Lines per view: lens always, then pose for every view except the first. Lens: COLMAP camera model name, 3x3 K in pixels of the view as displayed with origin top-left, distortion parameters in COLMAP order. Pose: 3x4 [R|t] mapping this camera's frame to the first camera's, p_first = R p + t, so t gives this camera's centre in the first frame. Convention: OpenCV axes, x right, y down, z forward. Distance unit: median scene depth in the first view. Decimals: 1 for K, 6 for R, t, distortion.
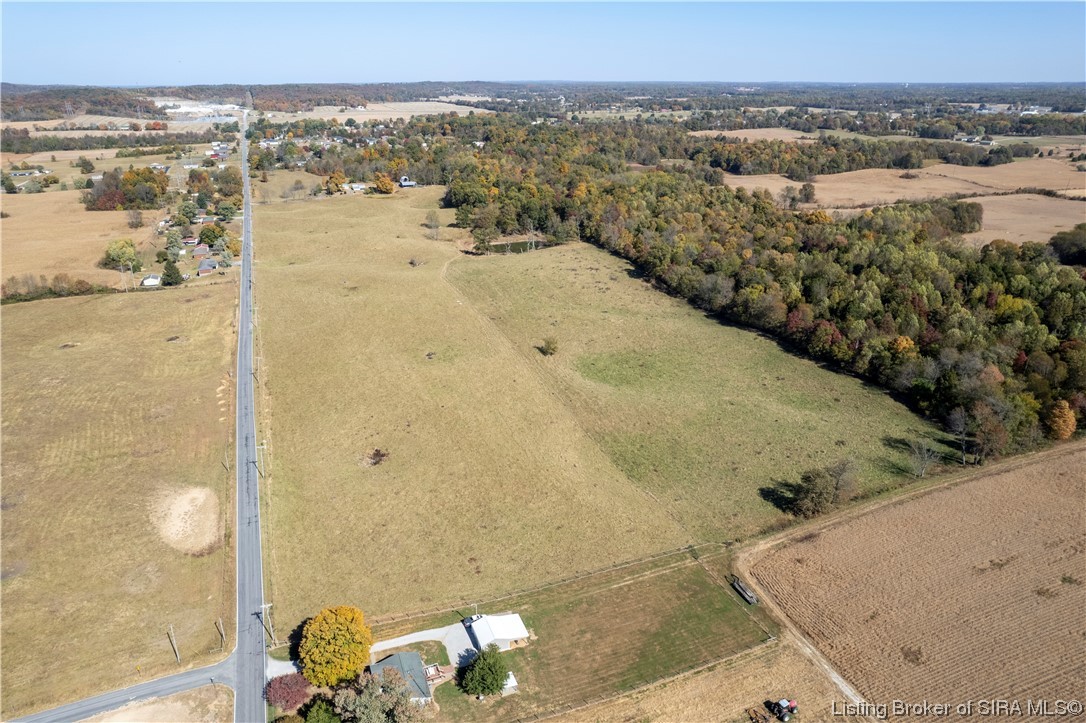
lens RADIAL K [[712.7, 0, 543.0], [0, 712.7, 361.5], [0, 0, 1]] dist [-0.081267, 0.075131]
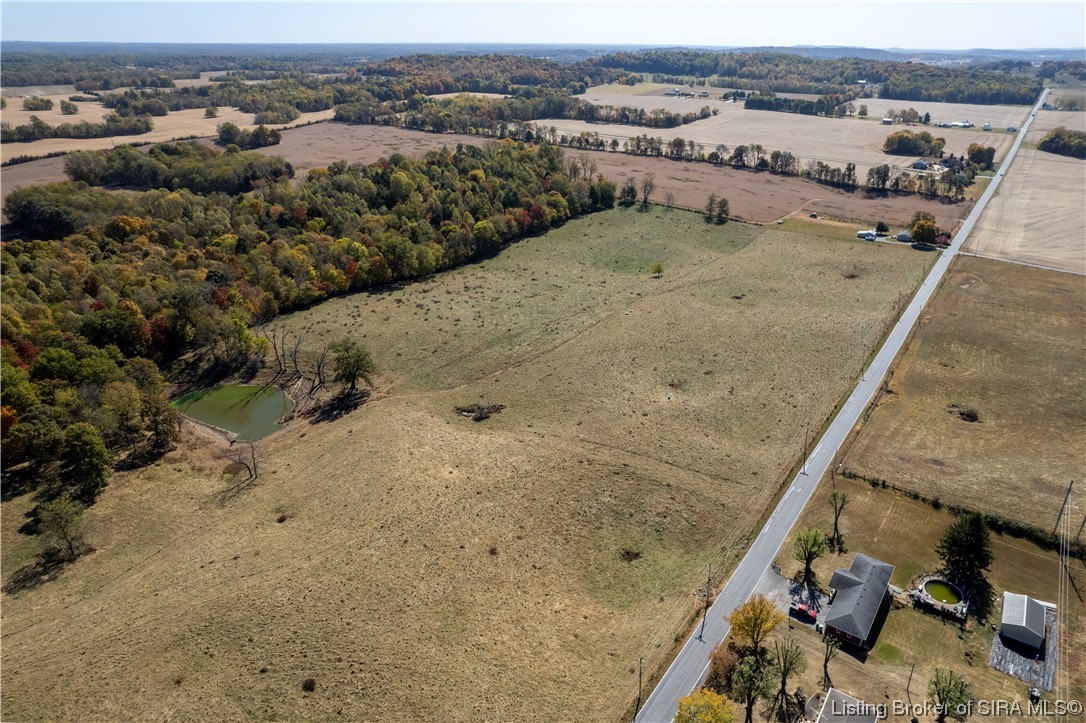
lens RADIAL K [[712.7, 0, 543.0], [0, 712.7, 361.5], [0, 0, 1]] dist [-0.081267, 0.075131]
pose [[-0.547291, -0.348286, 0.761032, -0.657255], [0.312351, 0.758605, 0.571801, -0.499838], [-0.776472, 0.550650, -0.306390, 1.225247]]
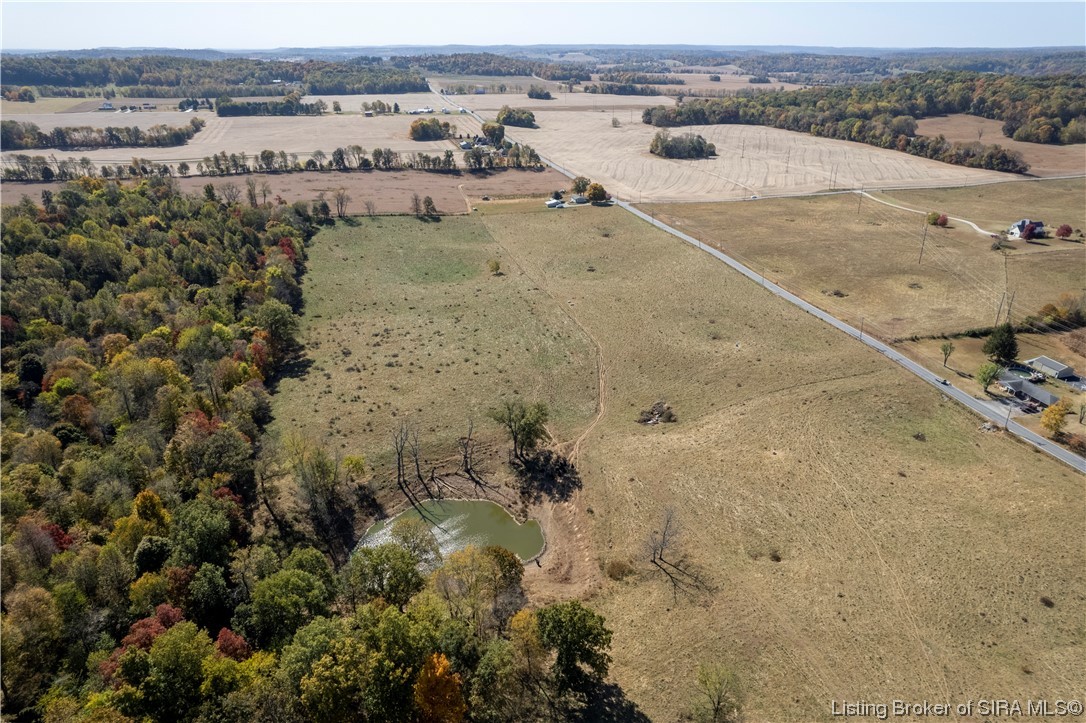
lens RADIAL K [[712.7, 0, 543.0], [0, 712.7, 361.5], [0, 0, 1]] dist [-0.081267, 0.075131]
pose [[-0.991644, -0.049752, 0.119028, -0.169298], [0.052245, 0.688721, 0.723141, -0.609078], [-0.117955, 0.723317, -0.680367, 1.487726]]
